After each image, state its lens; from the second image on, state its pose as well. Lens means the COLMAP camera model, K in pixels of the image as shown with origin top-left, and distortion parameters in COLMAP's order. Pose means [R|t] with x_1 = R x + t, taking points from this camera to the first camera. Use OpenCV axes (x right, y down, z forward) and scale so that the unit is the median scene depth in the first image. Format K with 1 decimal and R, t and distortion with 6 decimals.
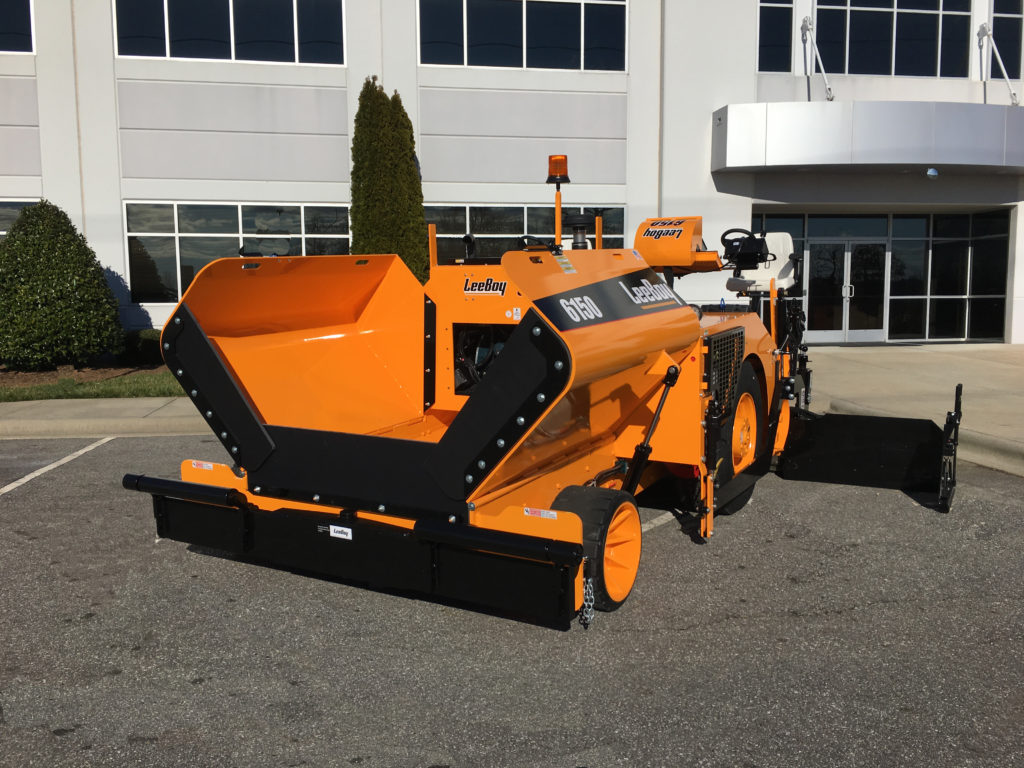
lens RADIAL K [[844.5, 0, 512.0], [0, 844.5, 384.0], [0, 0, 1]] dist [0.042921, -0.055220]
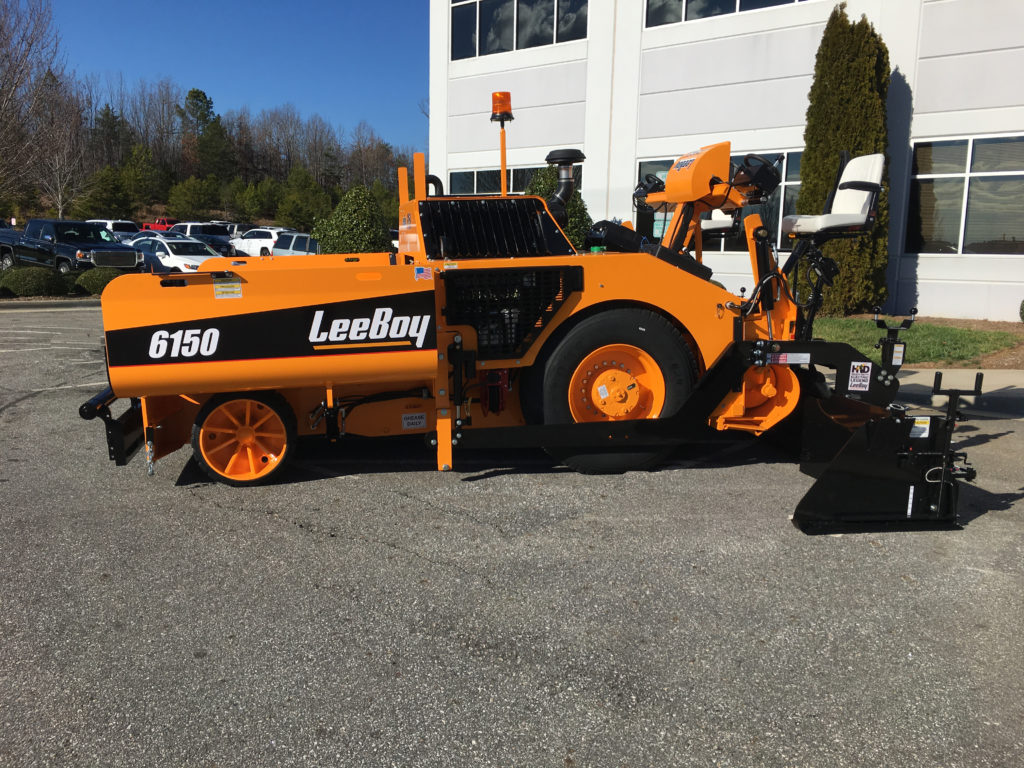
lens RADIAL K [[844.5, 0, 512.0], [0, 844.5, 384.0], [0, 0, 1]] dist [0.042921, -0.055220]
pose [[0.673022, 0.131006, -0.727927, 0.447370], [-0.094306, 0.991355, 0.091223, -0.009101], [0.733585, 0.007253, 0.679559, 0.167764]]
